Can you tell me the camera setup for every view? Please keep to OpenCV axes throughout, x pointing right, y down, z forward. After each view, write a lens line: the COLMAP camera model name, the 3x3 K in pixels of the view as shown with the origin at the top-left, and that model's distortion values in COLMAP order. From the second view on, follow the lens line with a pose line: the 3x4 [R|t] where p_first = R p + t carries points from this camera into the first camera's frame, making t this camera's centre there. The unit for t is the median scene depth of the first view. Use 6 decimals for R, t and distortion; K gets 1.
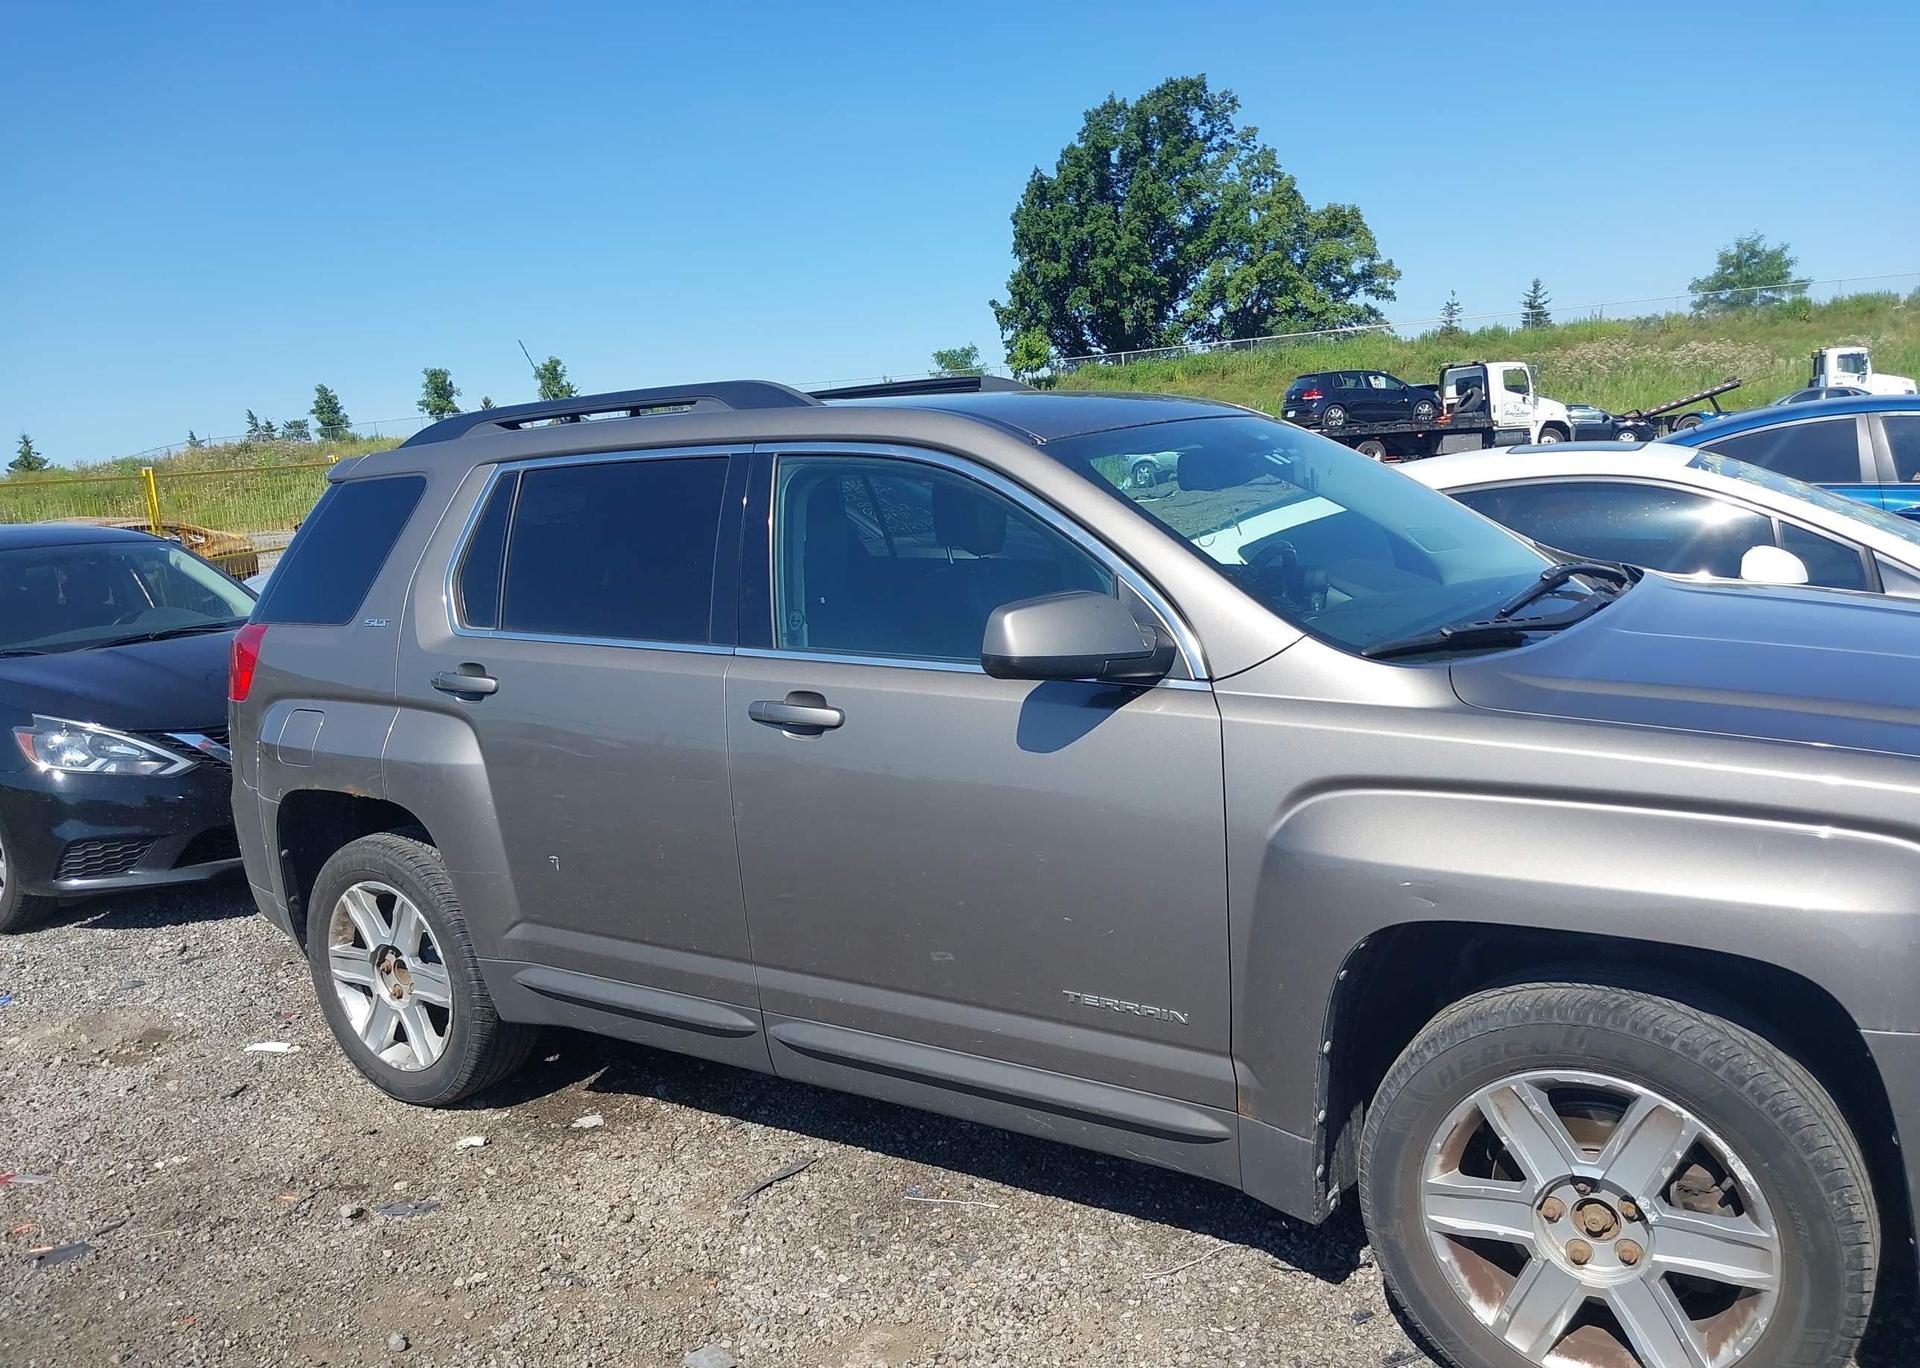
lens RADIAL K [[1530.5, 0, 1032.3], [0, 1530.5, 682.4], [0, 0, 1]] dist [0.009180, 0.000139]
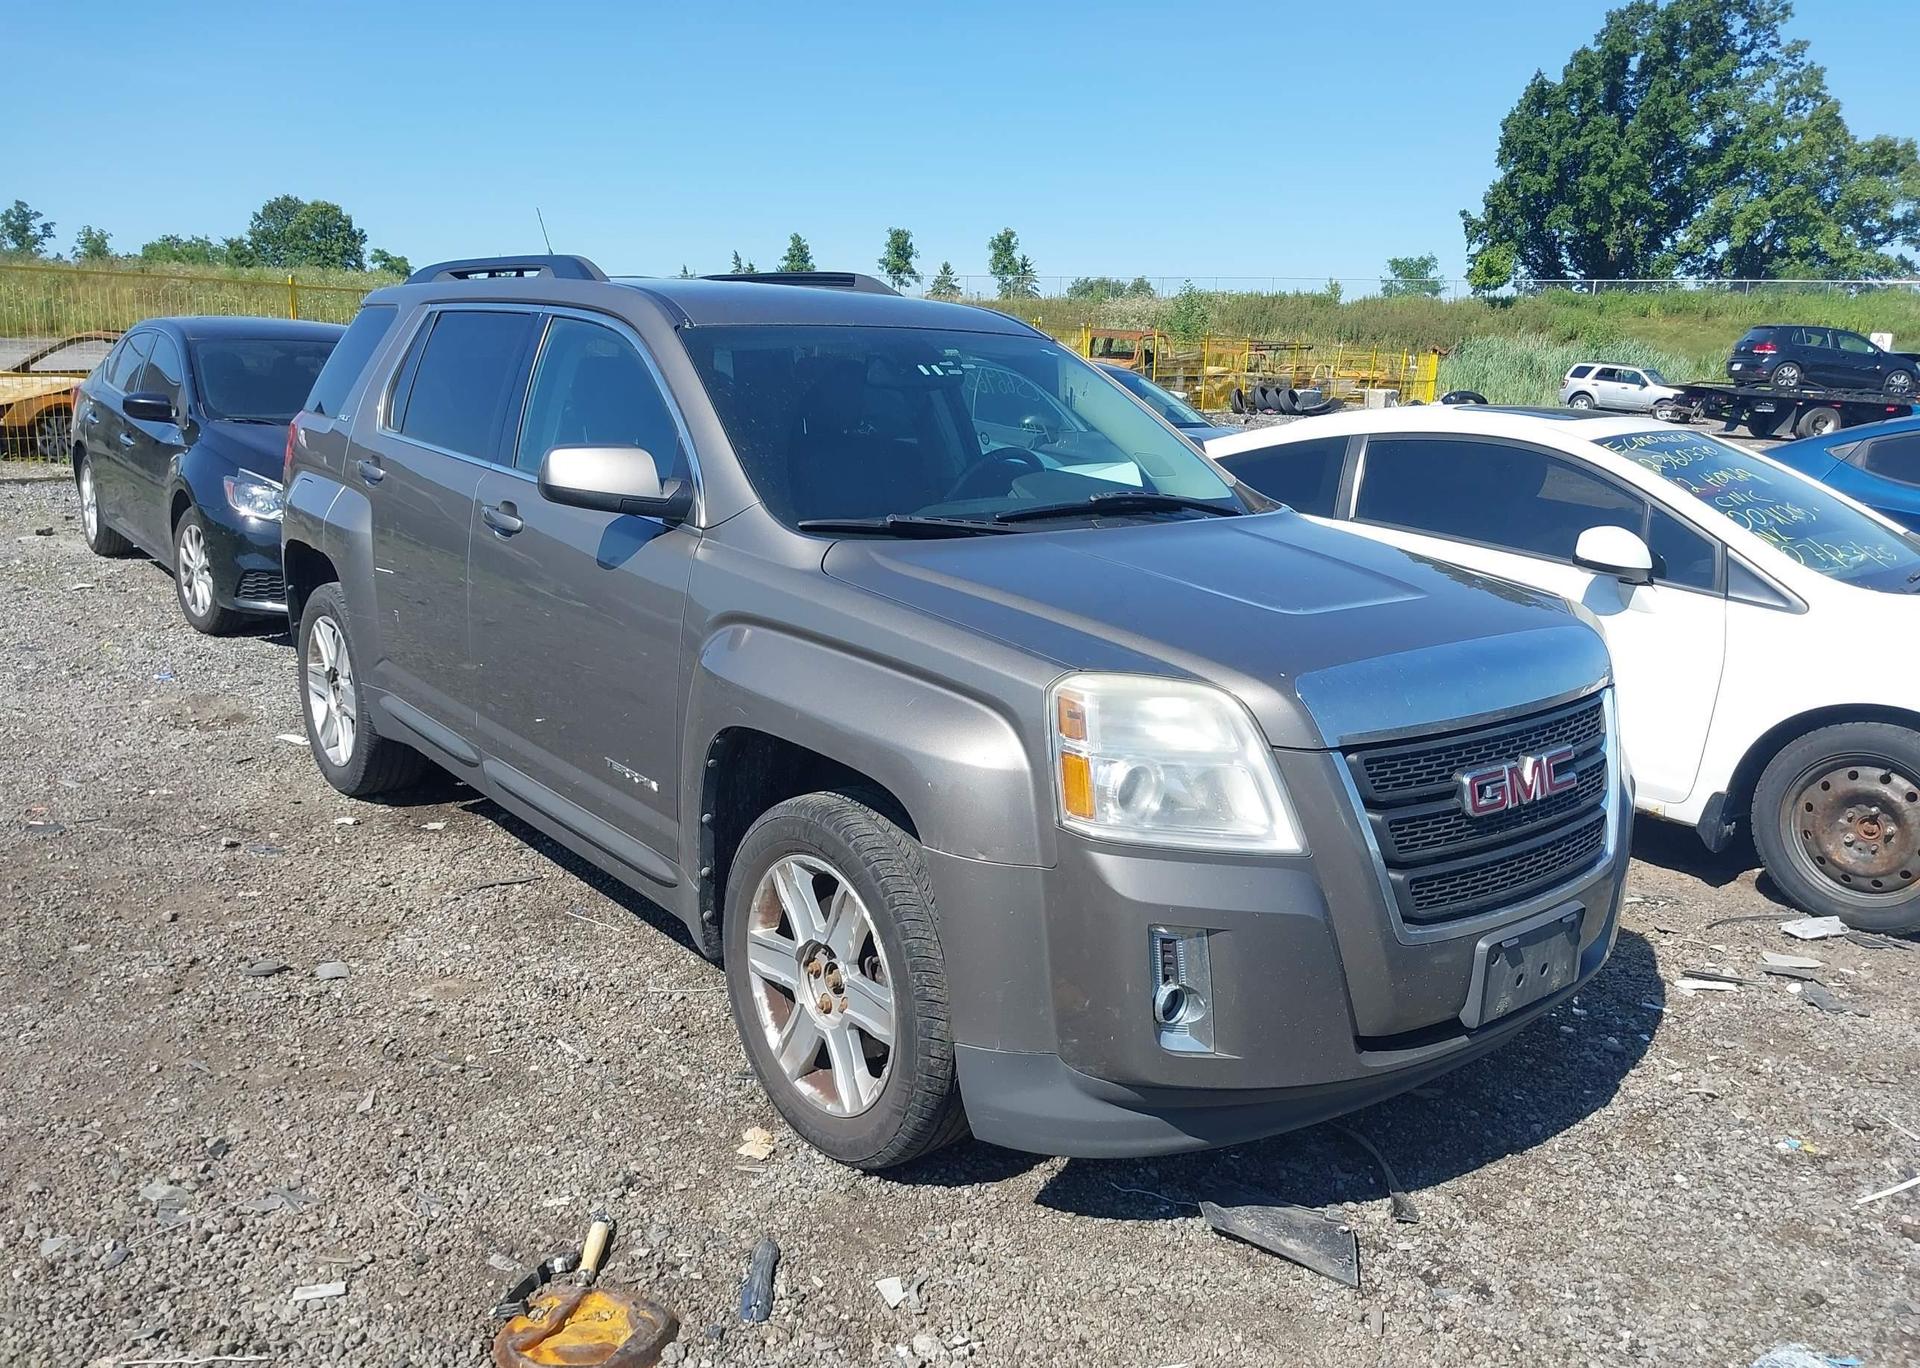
lens RADIAL K [[1533.2, 0, 1012.0], [0, 1533.2, 687.8], [0, 0, 1]] dist [0.038122, -0.059441]
pose [[0.951666, 0.171692, -0.254664, 0.397203], [-0.154324, 0.984197, 0.086833, -0.012242], [0.265548, -0.043335, 0.963123, -0.093501]]
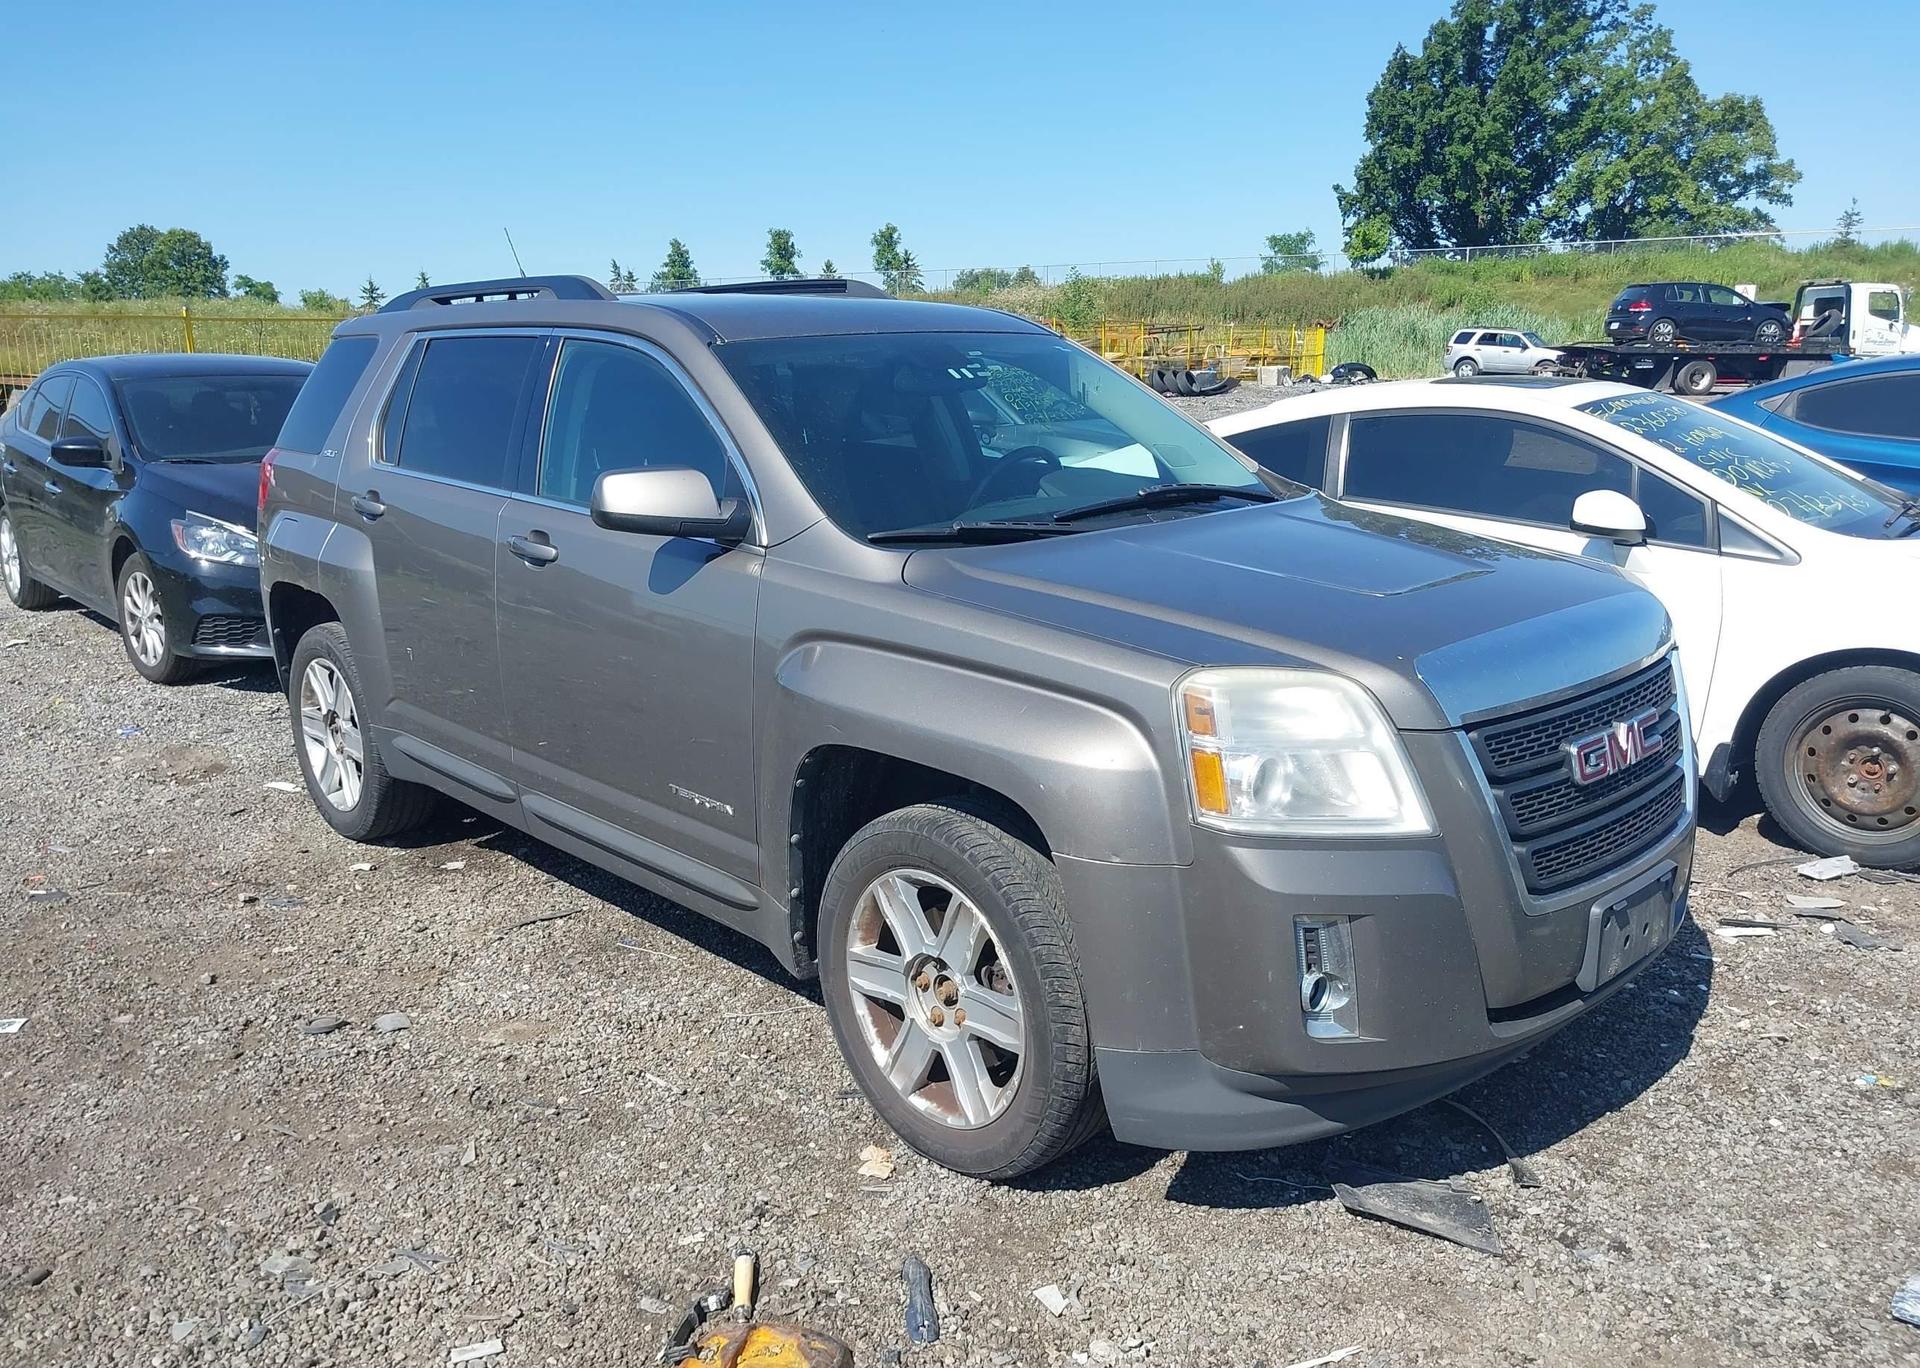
lens RADIAL K [[1533.2, 0, 1012.0], [0, 1533.2, 687.8], [0, 0, 1]] dist [0.038122, -0.059441]
pose [[0.974207, 0.110301, -0.196862, 0.321868], [-0.095341, 0.991899, 0.083945, -0.006645], [0.204526, -0.063011, 0.976831, -0.110254]]
